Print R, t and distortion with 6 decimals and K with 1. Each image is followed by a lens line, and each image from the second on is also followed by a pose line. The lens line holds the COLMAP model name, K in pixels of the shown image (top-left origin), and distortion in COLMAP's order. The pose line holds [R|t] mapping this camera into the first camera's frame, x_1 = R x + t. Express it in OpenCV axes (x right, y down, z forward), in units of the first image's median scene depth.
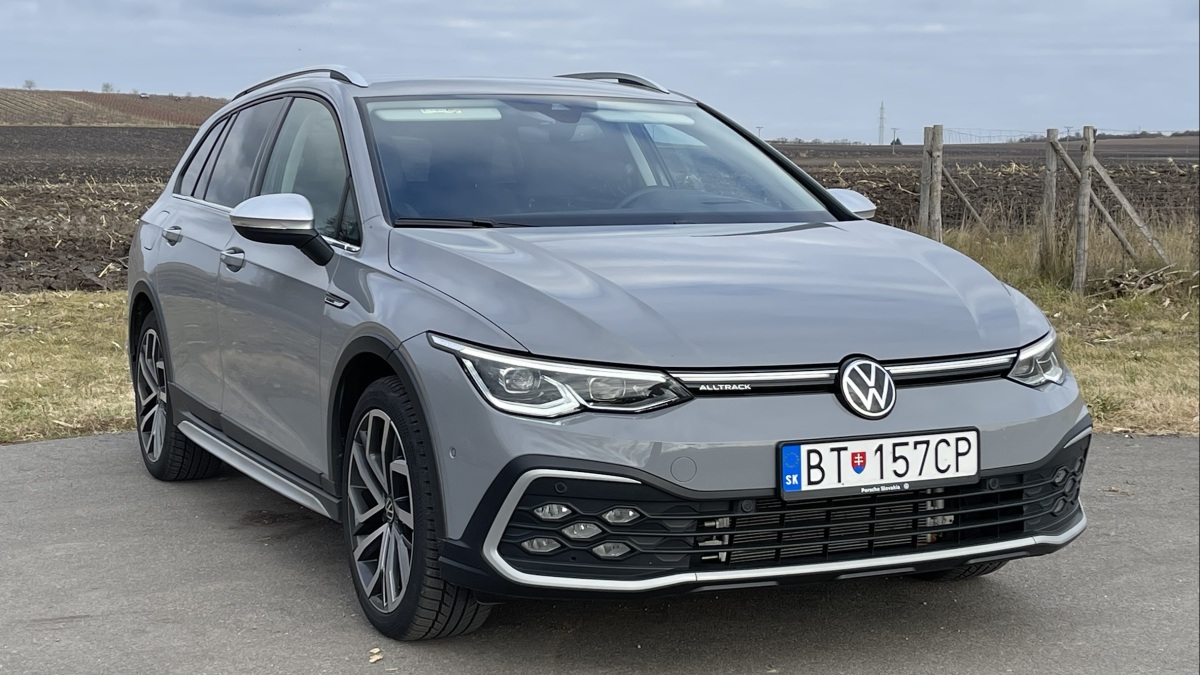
lens RADIAL K [[1926.5, 0, 600.0], [0, 1926.5, 337.5], [0, 0, 1]] dist [0.066232, 0.030876]
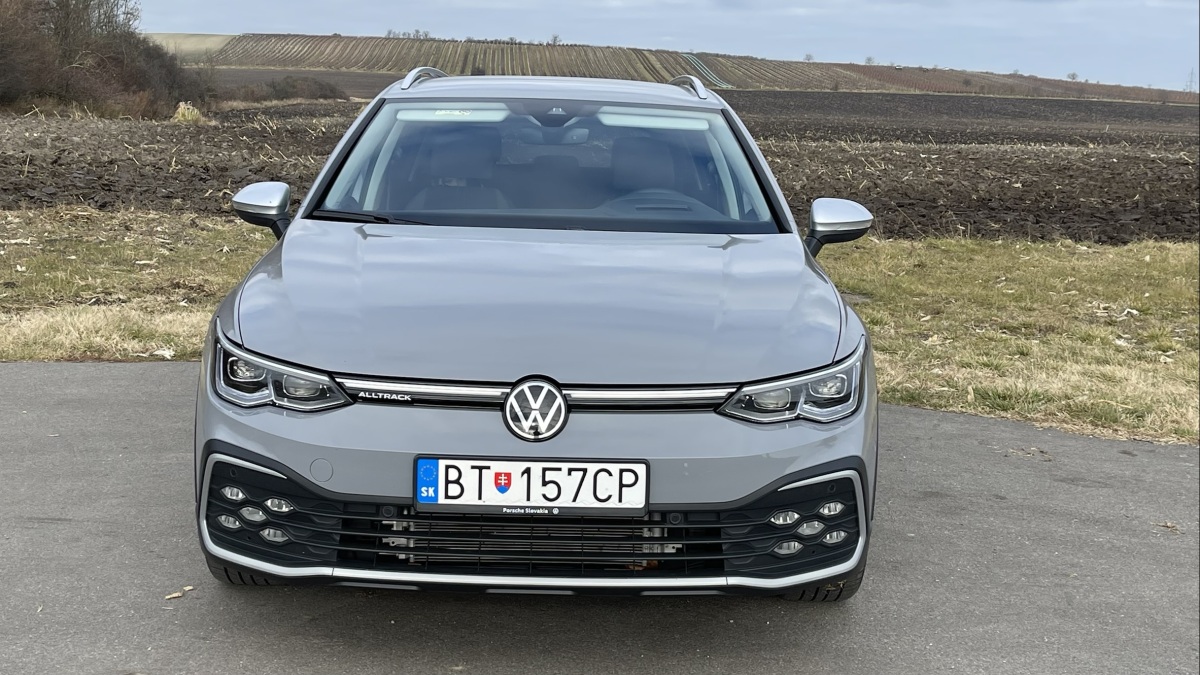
lens RADIAL K [[1570.0, 0, 600.0], [0, 1570.0, 337.5], [0, 0, 1]] dist [0.123350, -0.011637]
pose [[0.904127, 0.088842, -0.417925, 0.516941], [-0.069643, 0.995705, 0.061001, -0.065107], [0.421549, -0.026047, 0.906431, 0.269942]]
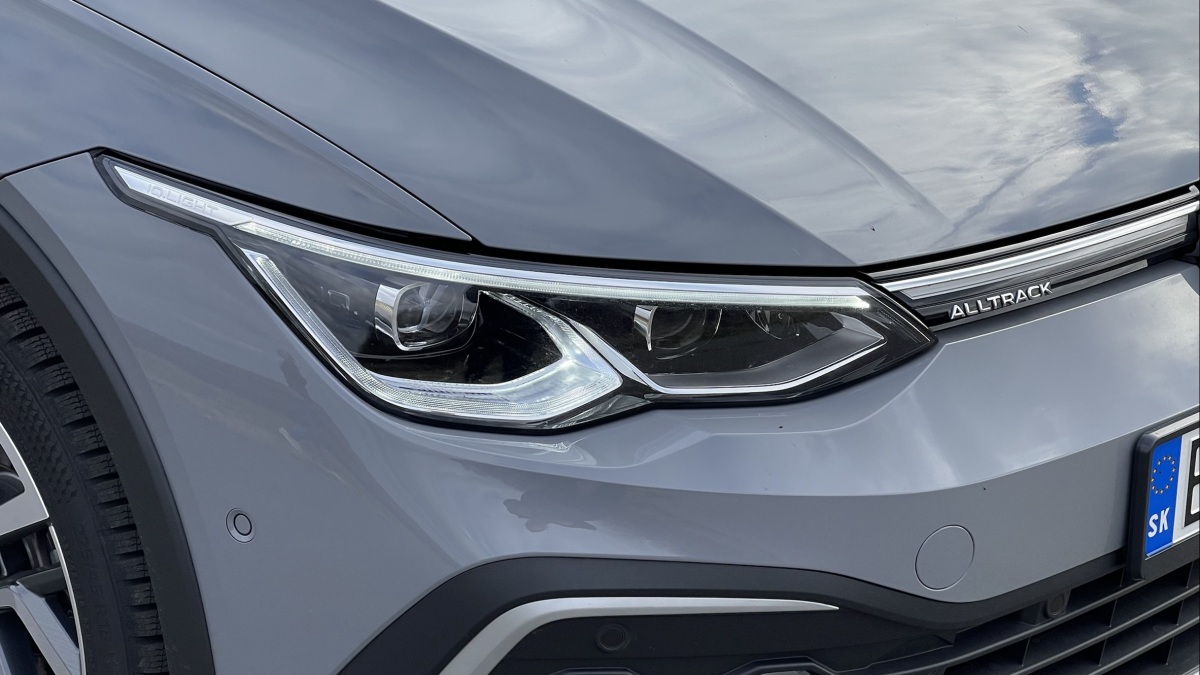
lens RADIAL K [[2164.3, 0, 600.0], [0, 2164.3, 337.5], [0, 0, 1]] dist [0.221420, 0.058687]
pose [[0.937186, -0.095417, 0.335527, -0.144005], [0.000866, 0.962496, 0.271295, -0.078393], [-0.348830, -0.253964, 0.902120, 0.640421]]
